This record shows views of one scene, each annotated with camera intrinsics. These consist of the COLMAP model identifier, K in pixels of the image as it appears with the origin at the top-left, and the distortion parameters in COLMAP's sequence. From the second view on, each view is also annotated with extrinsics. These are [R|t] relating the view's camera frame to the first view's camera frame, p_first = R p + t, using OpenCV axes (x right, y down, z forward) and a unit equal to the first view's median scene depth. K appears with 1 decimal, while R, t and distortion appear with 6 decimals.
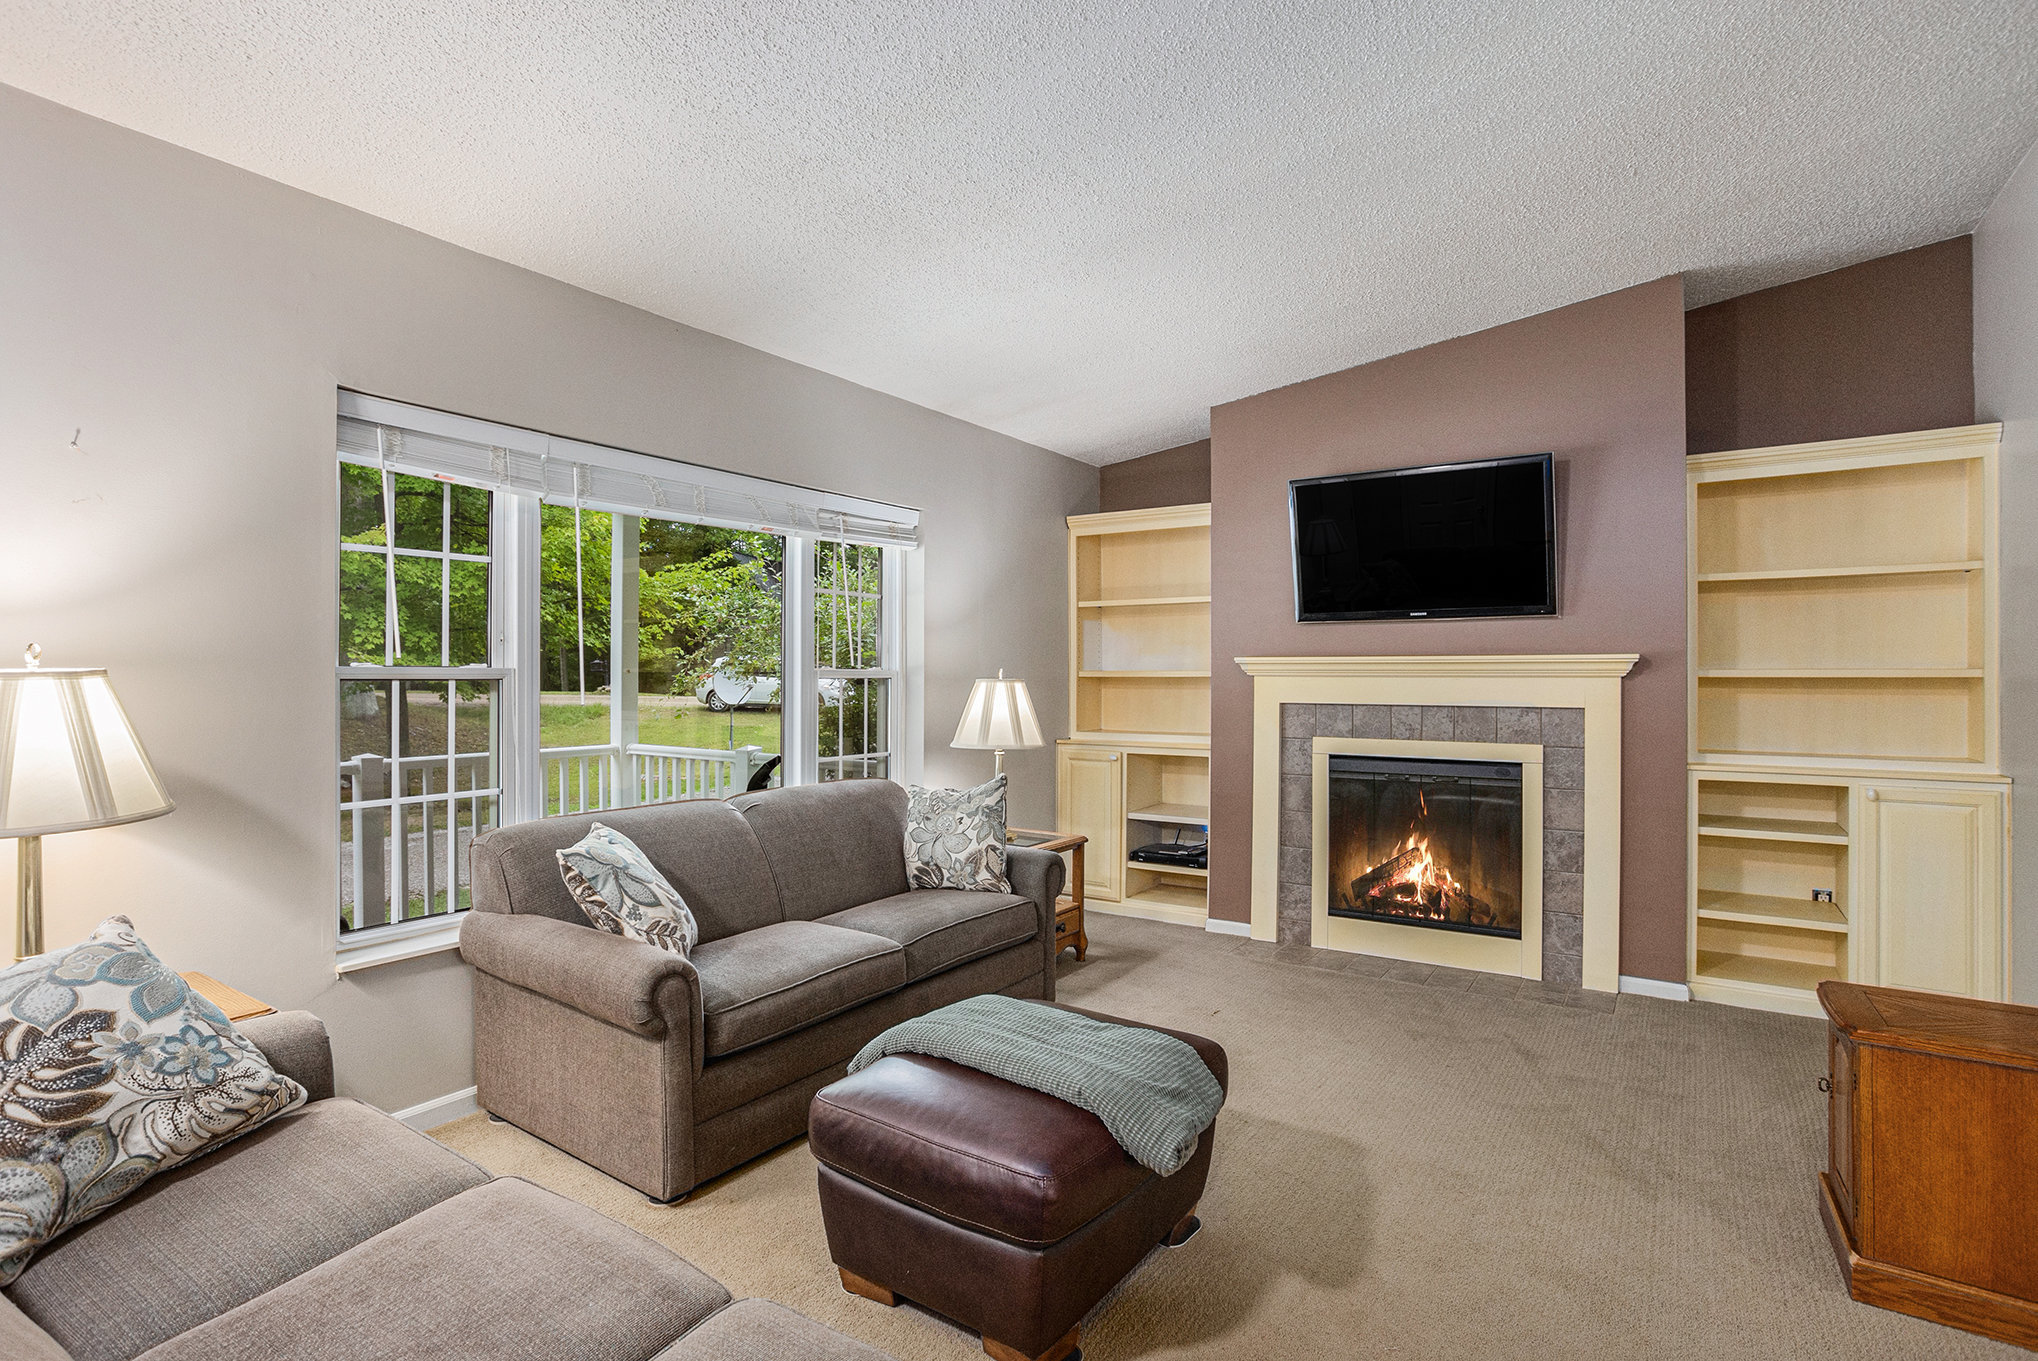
lens RADIAL K [[994.7, 0, 1026.5], [0, 994.7, 669.6], [0, 0, 1]] dist [-0.029477, 0.014442]
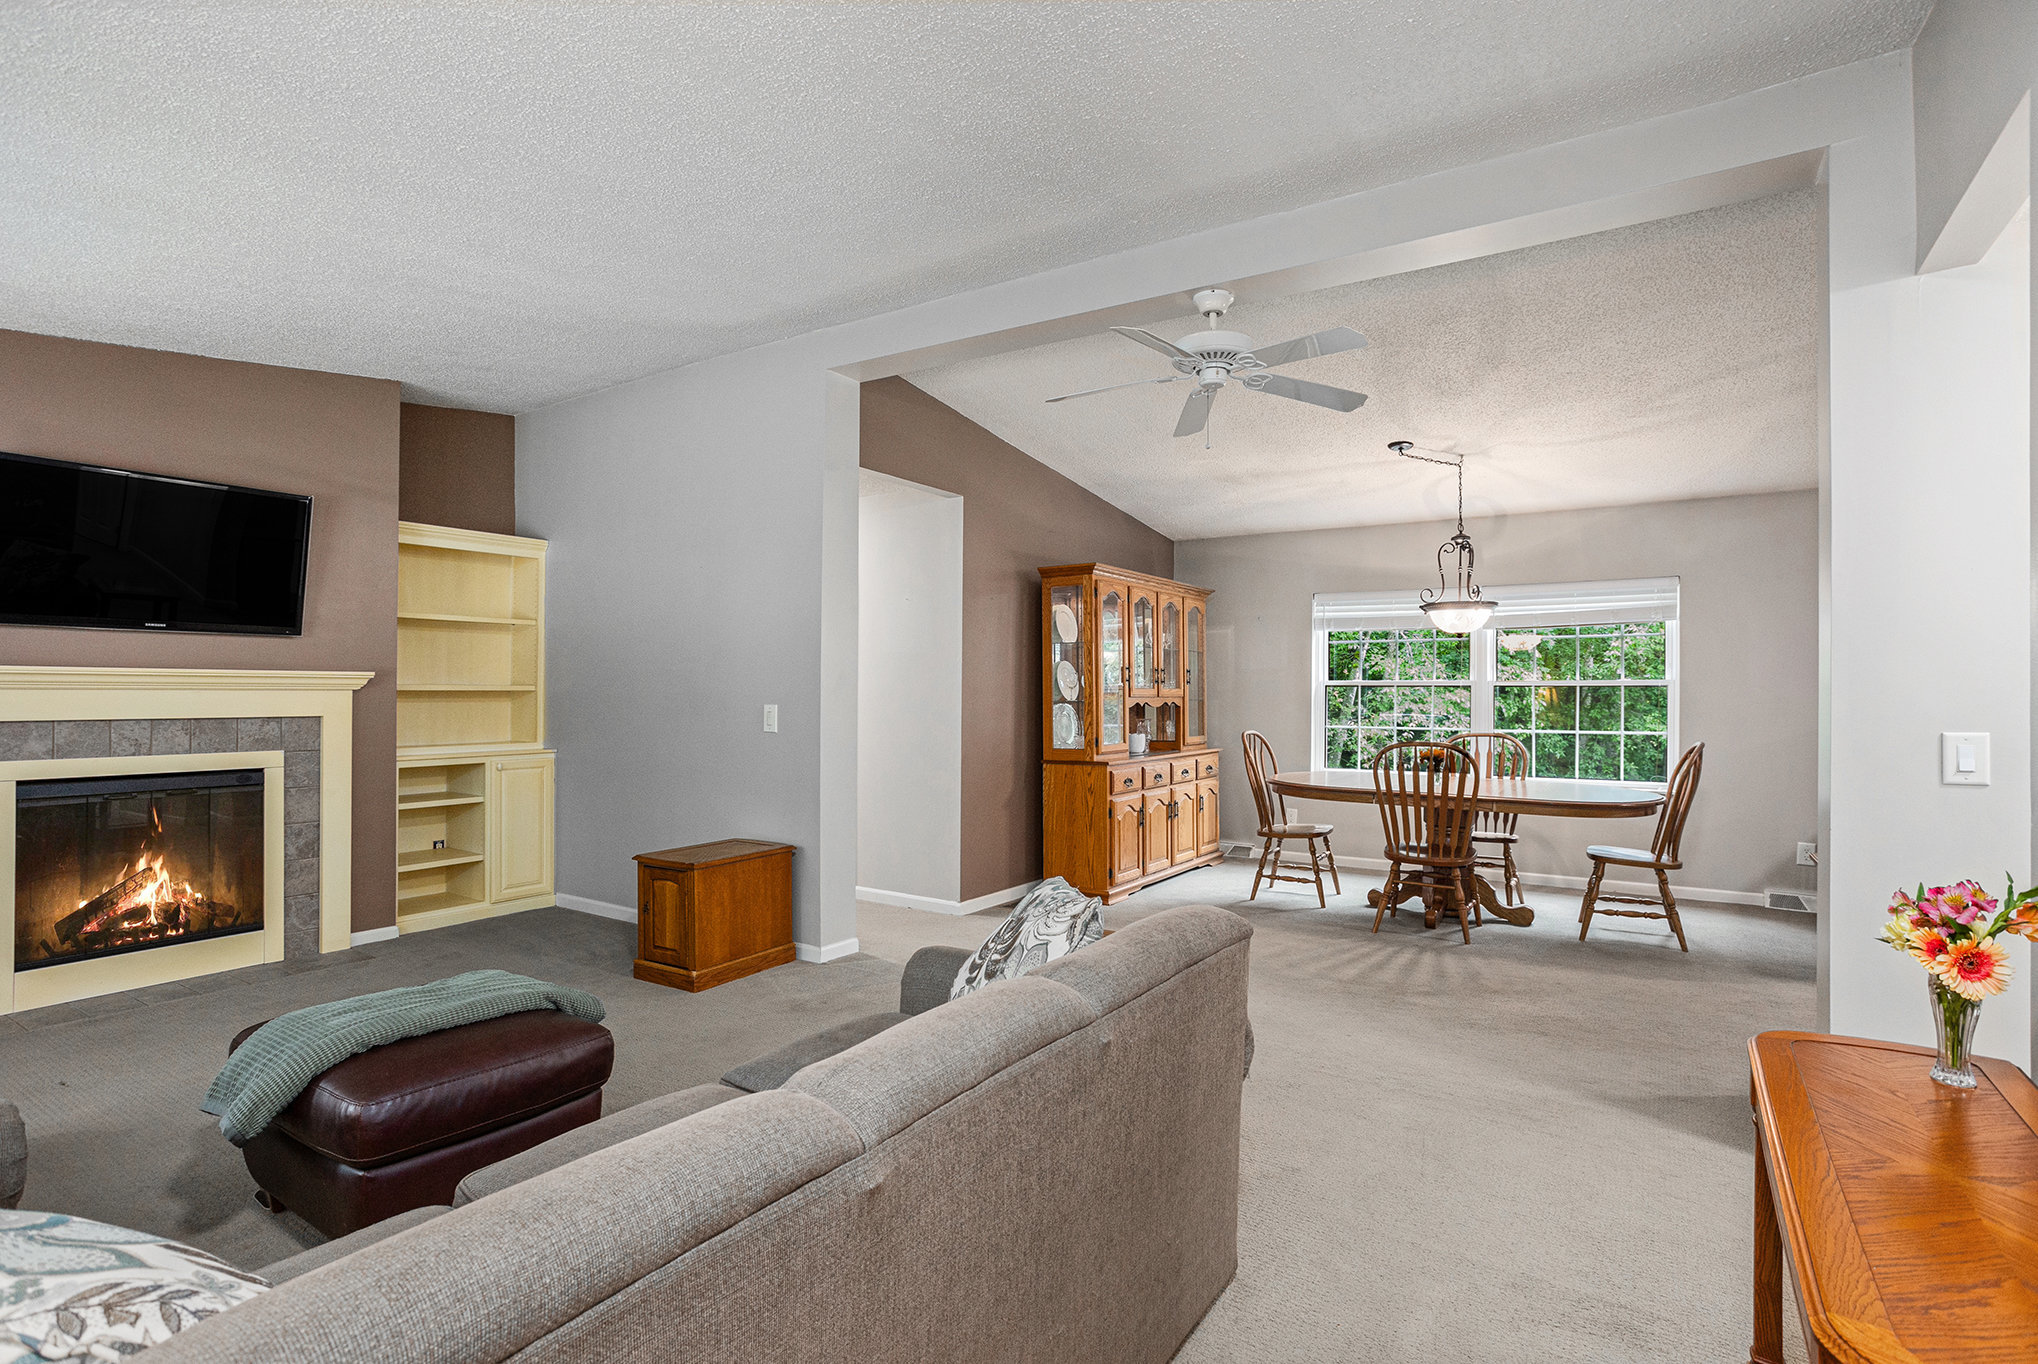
lens RADIAL K [[994.7, 0, 1006.1], [0, 994.7, 694.1], [0, 0, 1]] dist [-0.029477, 0.014442]
pose [[-0.015087, -0.001675, 0.999885, -0.587814], [-0.005479, 0.999984, 0.001593, 0.005731], [-0.999871, -0.005455, -0.015096, 0.187875]]
